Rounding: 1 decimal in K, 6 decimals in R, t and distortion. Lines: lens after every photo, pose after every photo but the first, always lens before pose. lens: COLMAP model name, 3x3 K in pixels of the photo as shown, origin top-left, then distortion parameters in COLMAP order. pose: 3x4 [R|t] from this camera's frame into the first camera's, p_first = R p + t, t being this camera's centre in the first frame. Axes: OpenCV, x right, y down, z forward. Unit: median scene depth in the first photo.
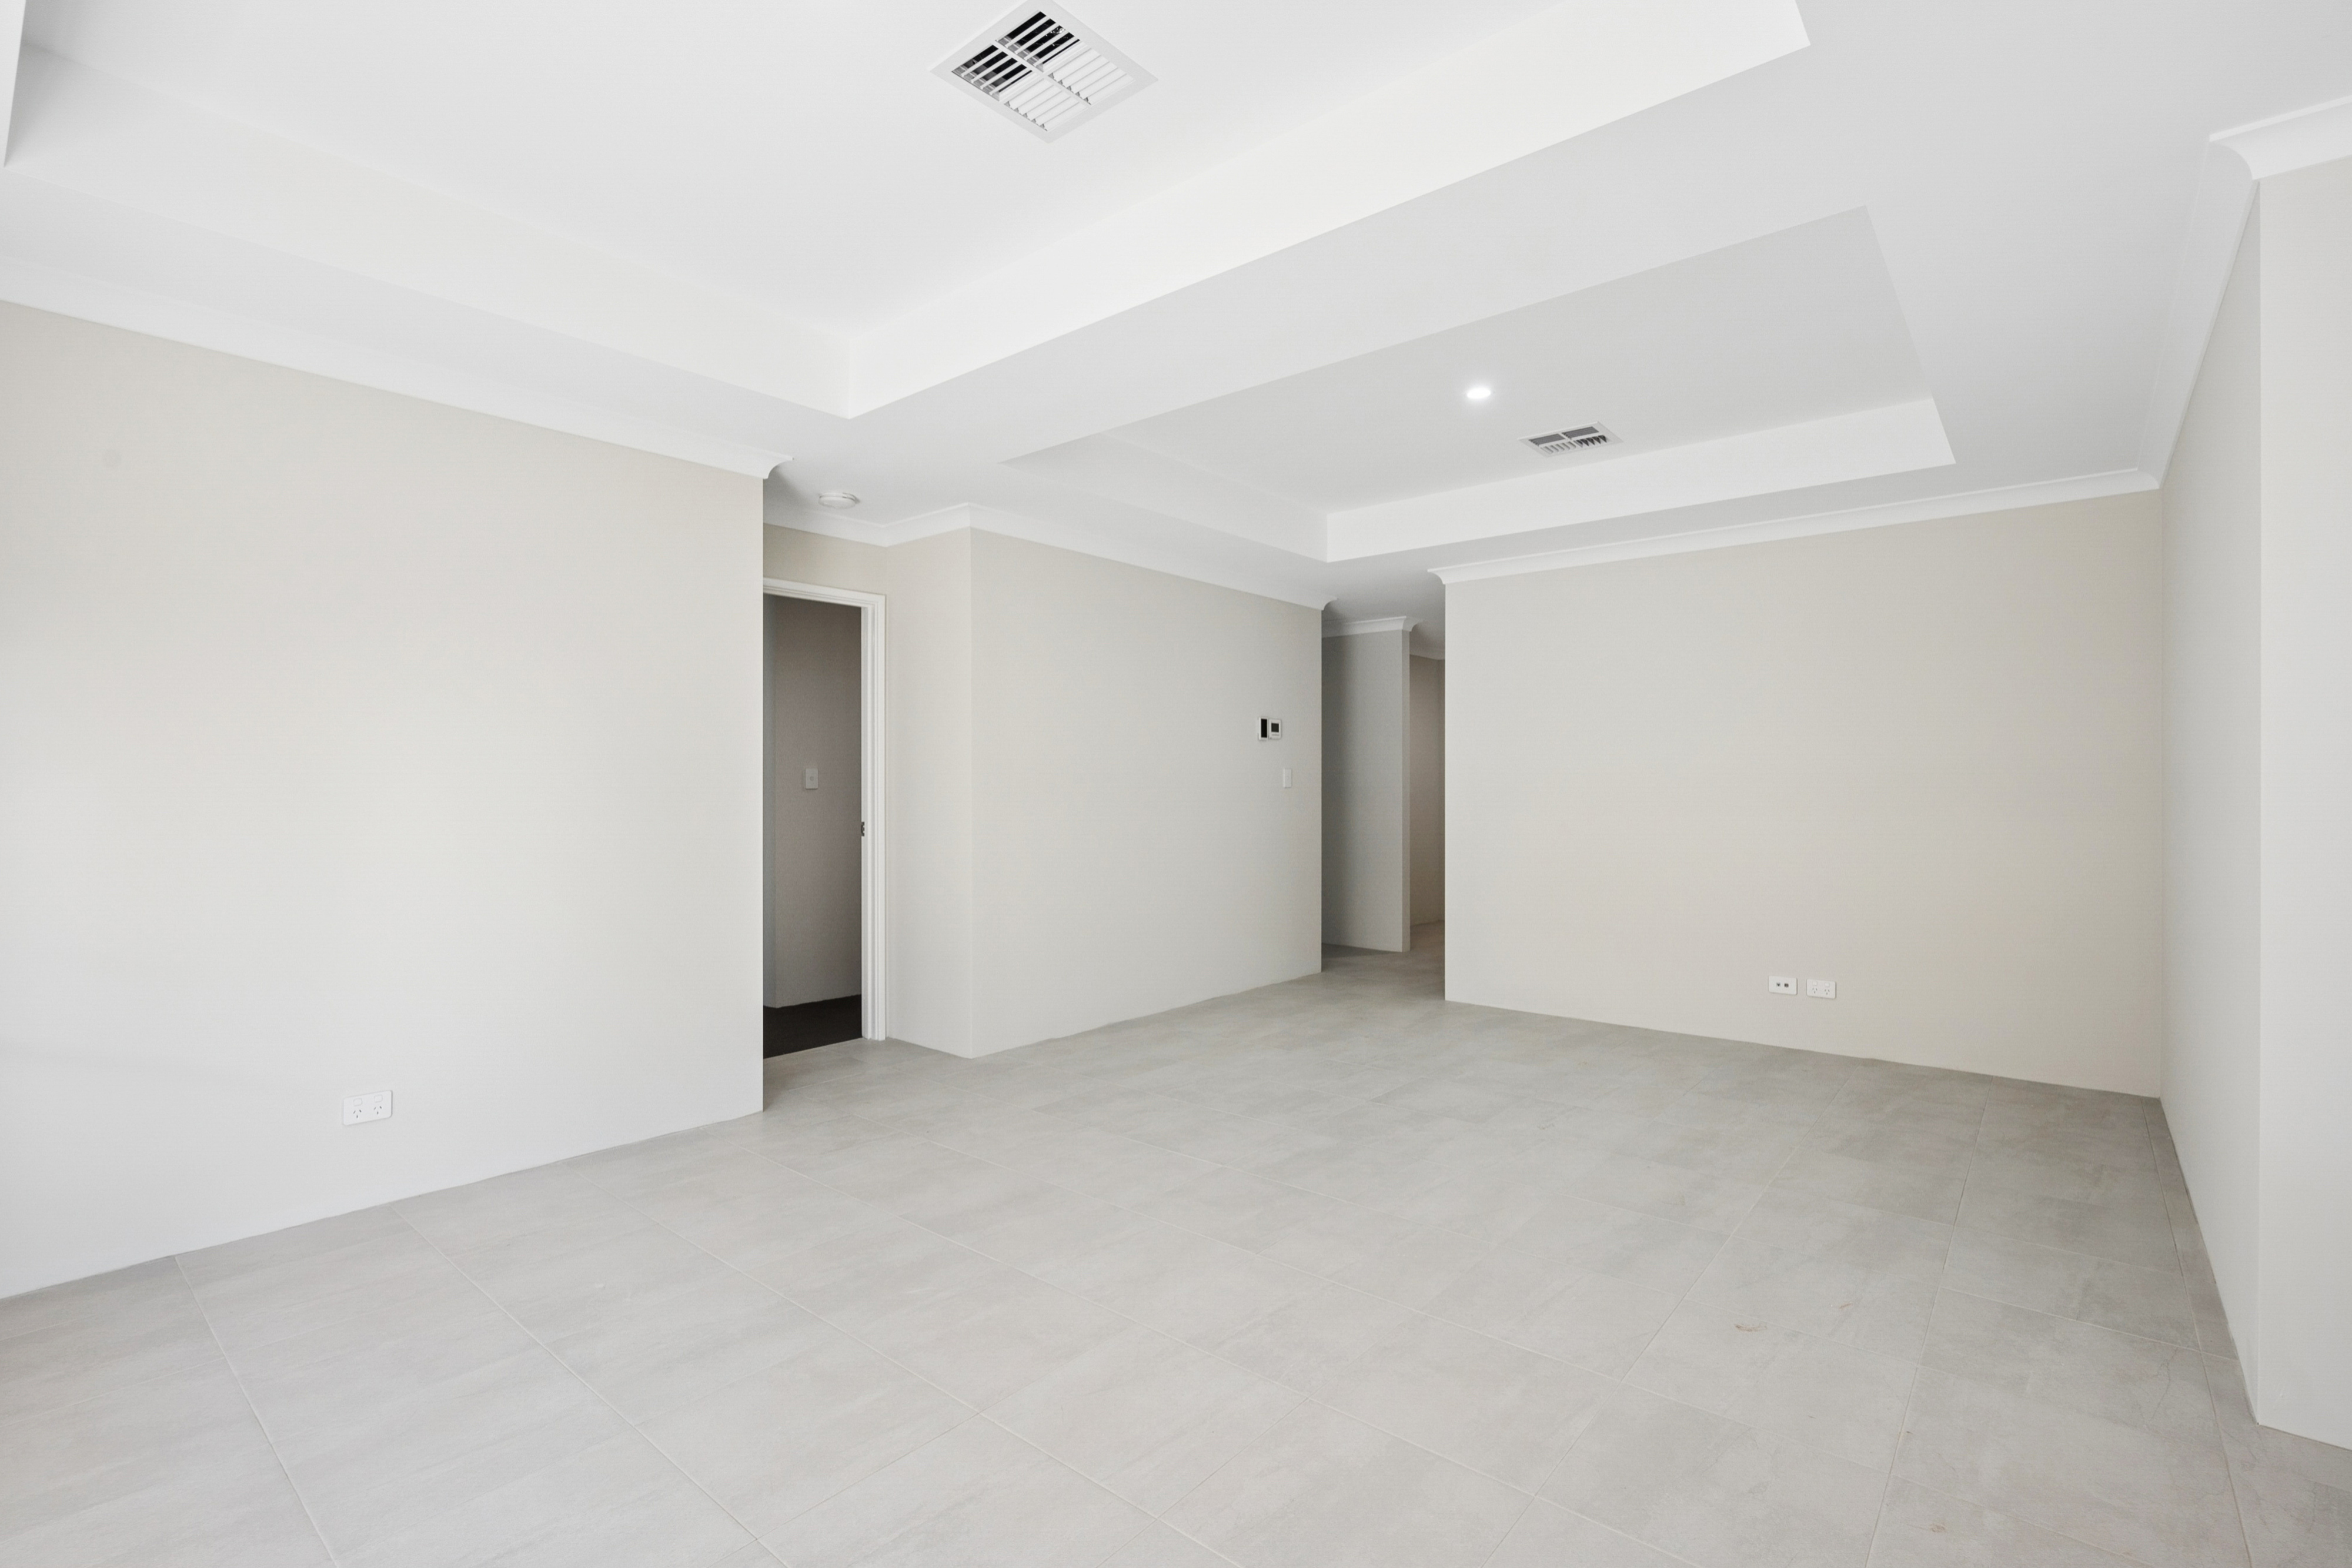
lens RADIAL K [[1077.5, 0, 1168.5], [0, 1077.5, 779.3], [0, 0, 1]] dist [-0.004866, 0.000036]
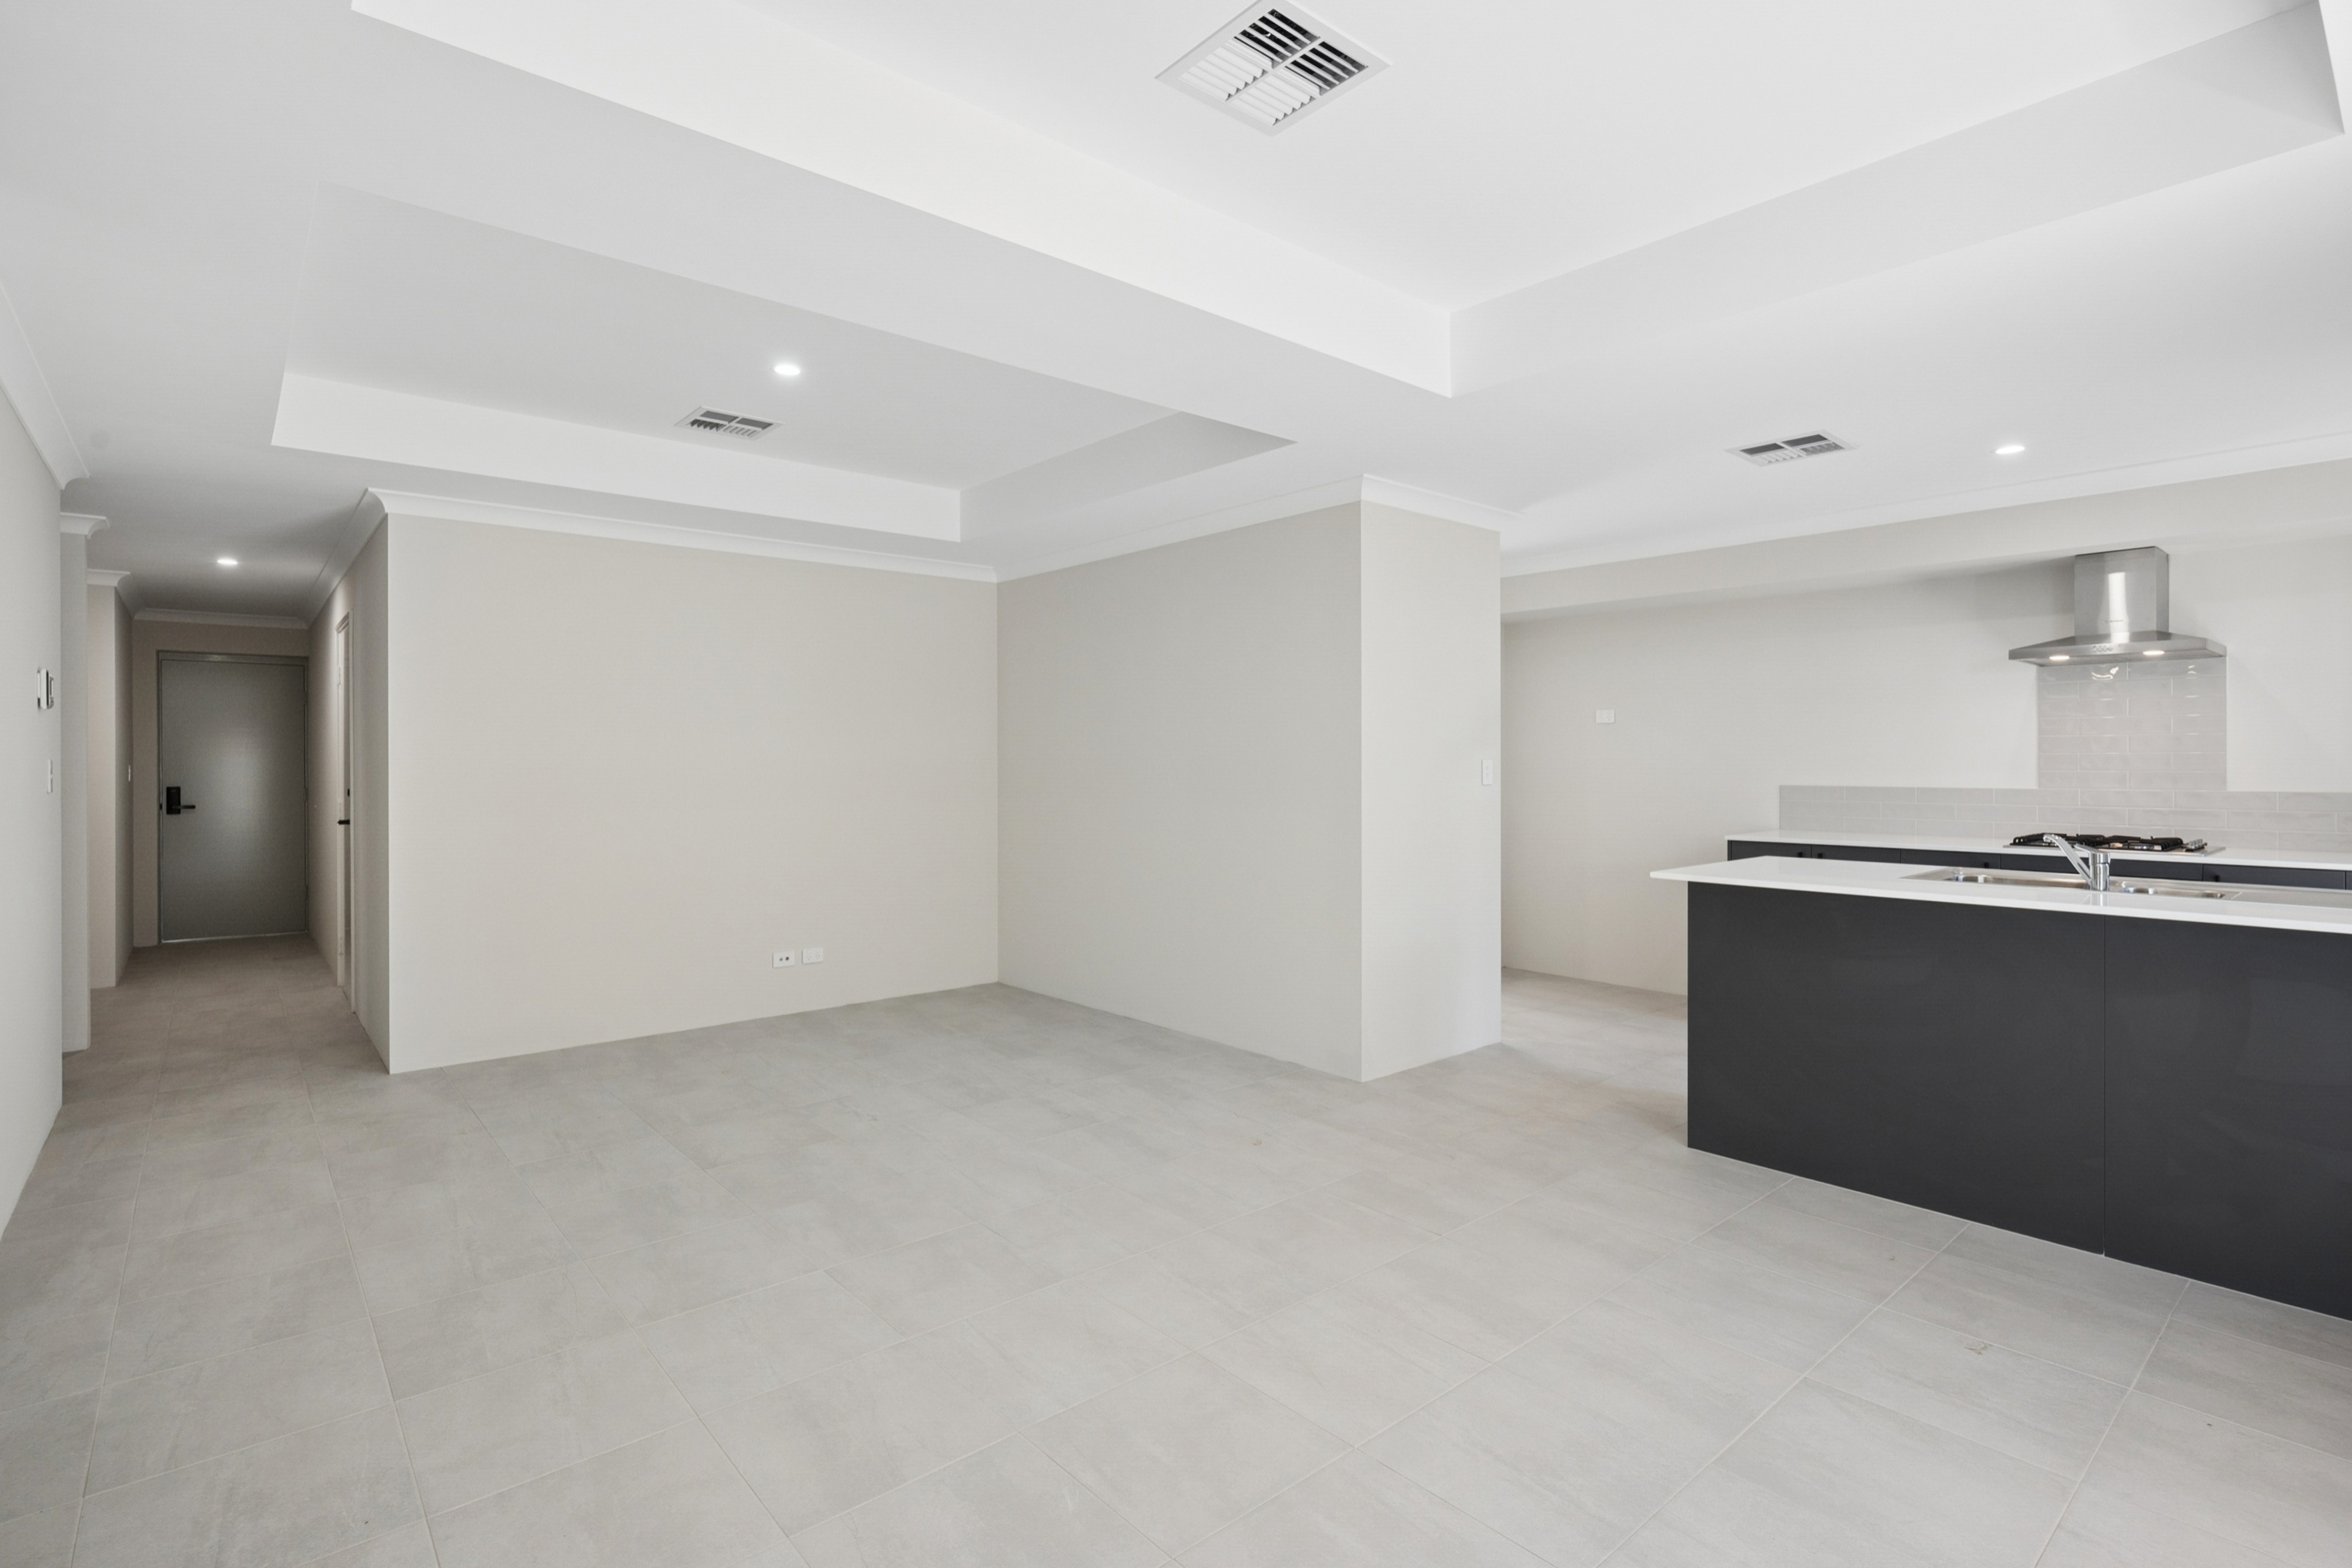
lens RADIAL K [[1114.1, 0, 1176.4], [0, 1114.1, 762.0], [0, 0, 1]] dist [0.000046, 0.000119]
pose [[0.152571, -0.000909, 0.988292, -0.609067], [-0.004525, 0.999988, 0.001619, -0.020033], [-0.988282, -0.004719, 0.152565, 0.507153]]
